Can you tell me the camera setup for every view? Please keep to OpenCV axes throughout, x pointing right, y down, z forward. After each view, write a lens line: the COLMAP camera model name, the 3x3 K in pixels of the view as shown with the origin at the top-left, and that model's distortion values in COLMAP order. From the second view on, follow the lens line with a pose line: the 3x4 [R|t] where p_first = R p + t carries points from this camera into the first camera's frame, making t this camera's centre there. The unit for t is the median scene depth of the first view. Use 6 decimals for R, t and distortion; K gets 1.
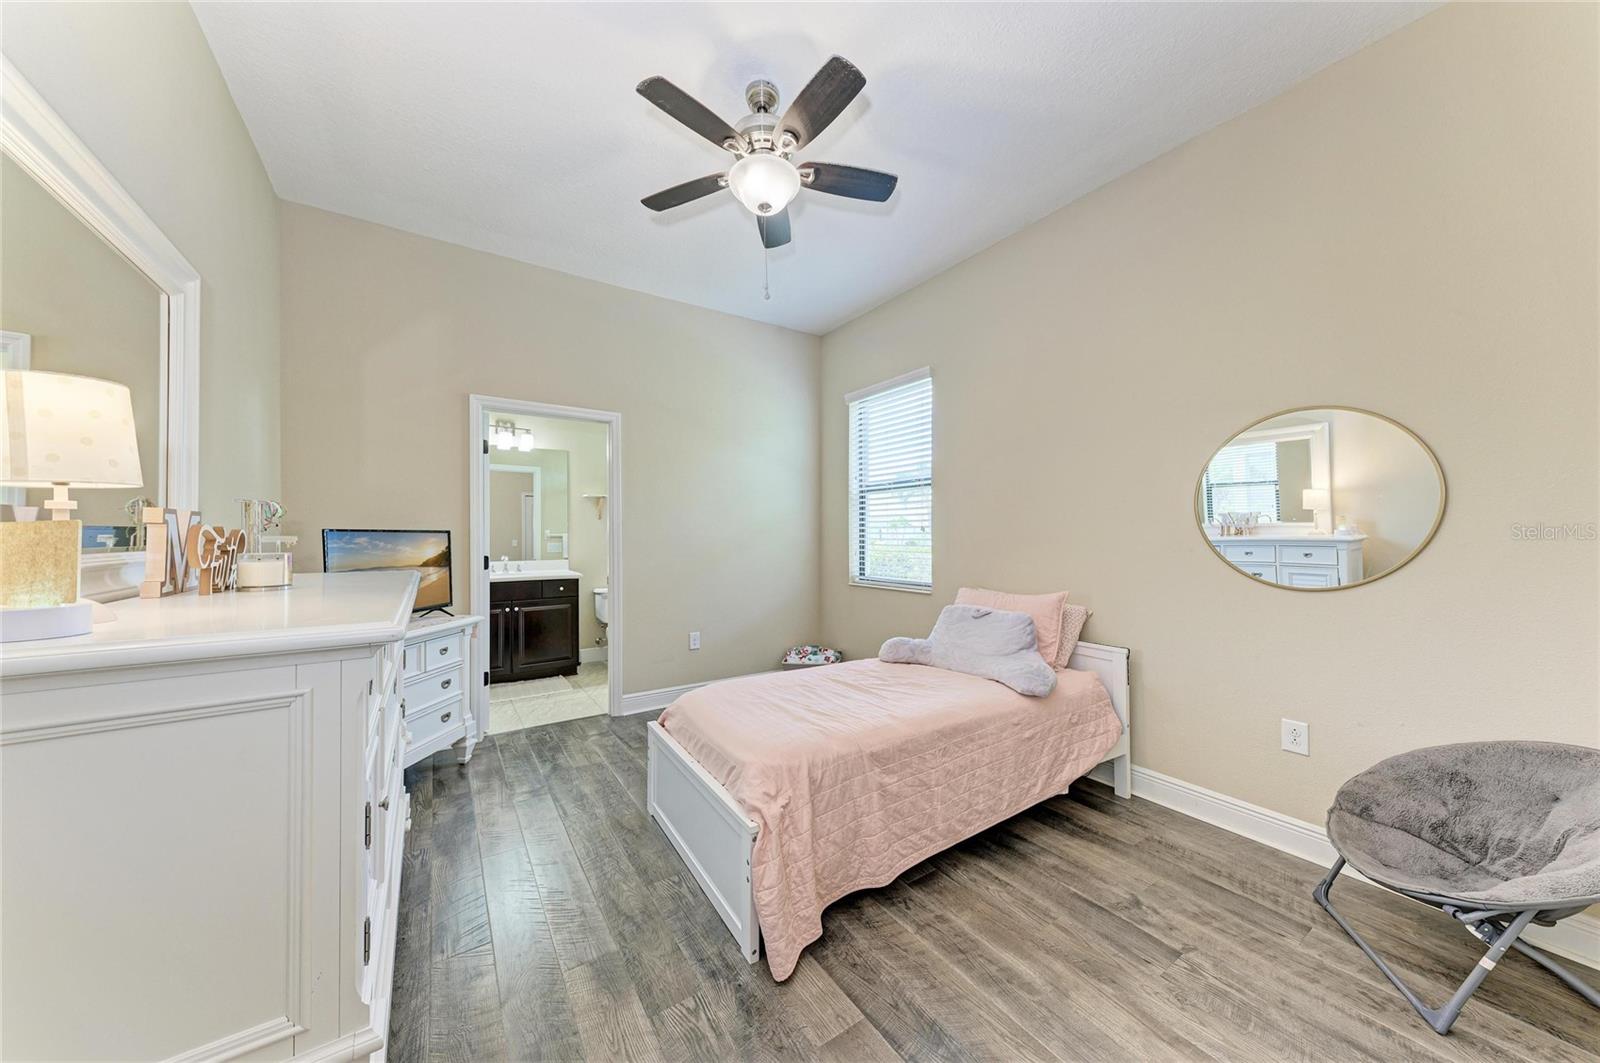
lens RADIAL K [[543.0, 0, 802.1], [0, 543.0, 536.9], [0, 0, 1]] dist [0.010261, -0.000617]
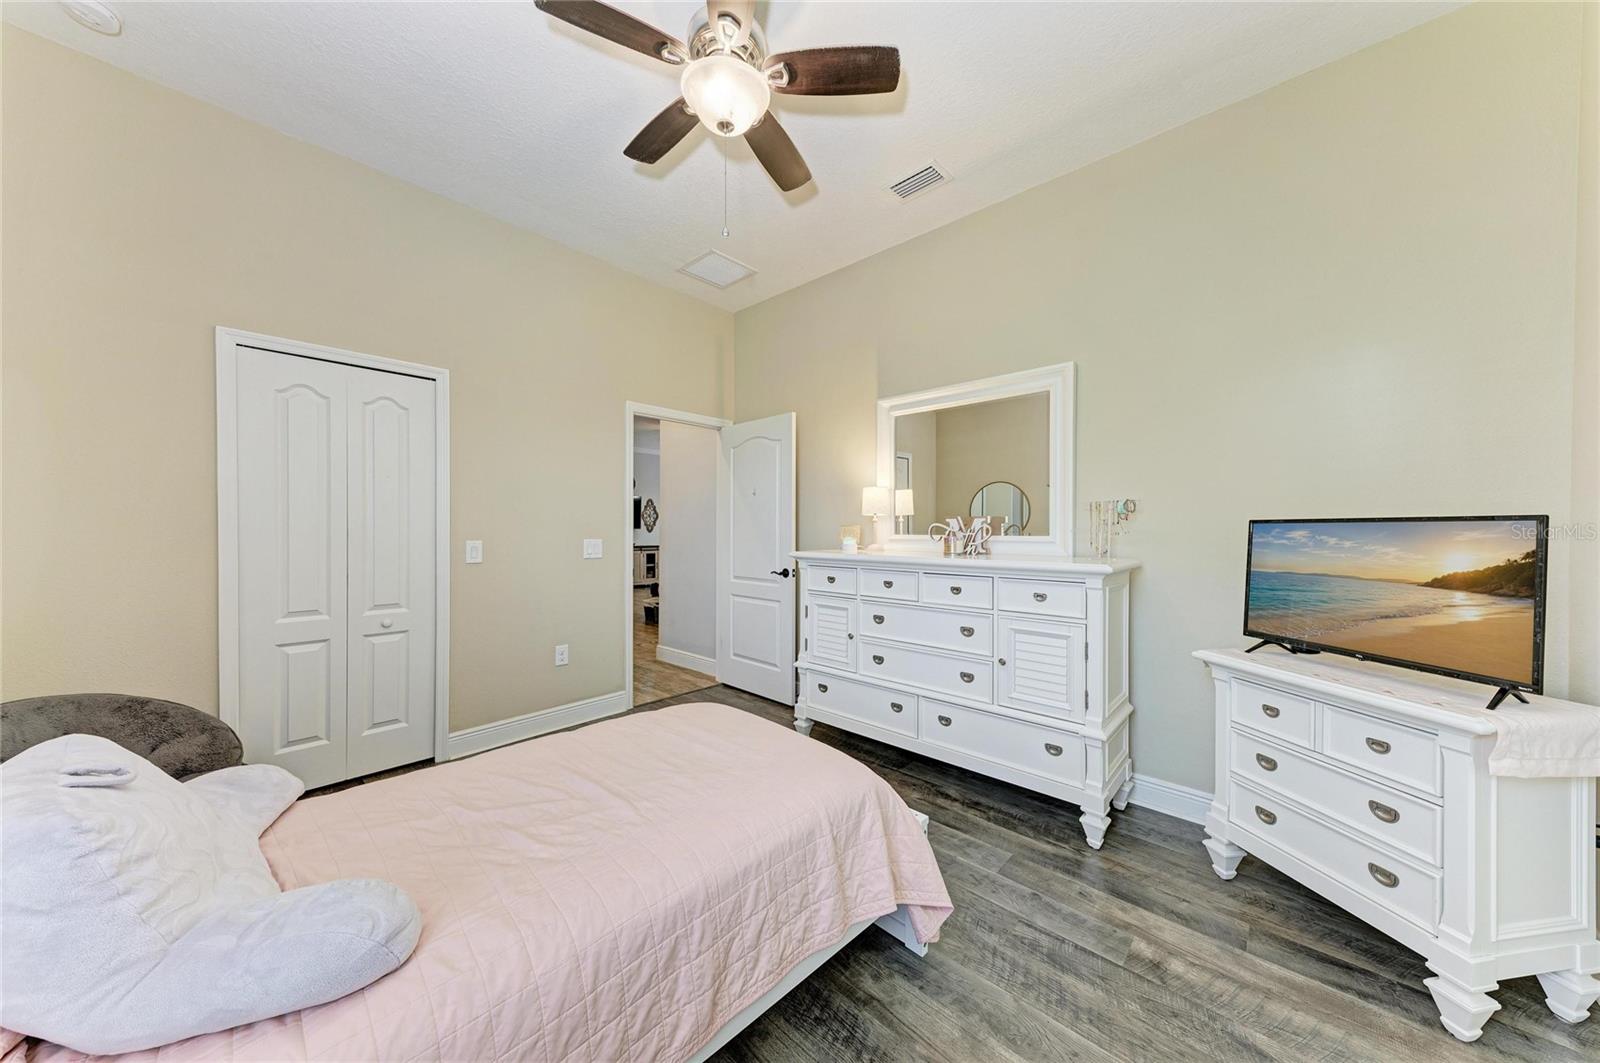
lens RADIAL K [[543.0, 0, 798.3], [0, 543.0, 528.4], [0, 0, 1]] dist [0.010261, -0.000617]
pose [[-0.976237, -0.010607, -0.216444, 0.007620], [-0.009378, 0.999934, -0.006705, 0.008423], [0.216501, -0.004516, -0.976272, 1.454142]]
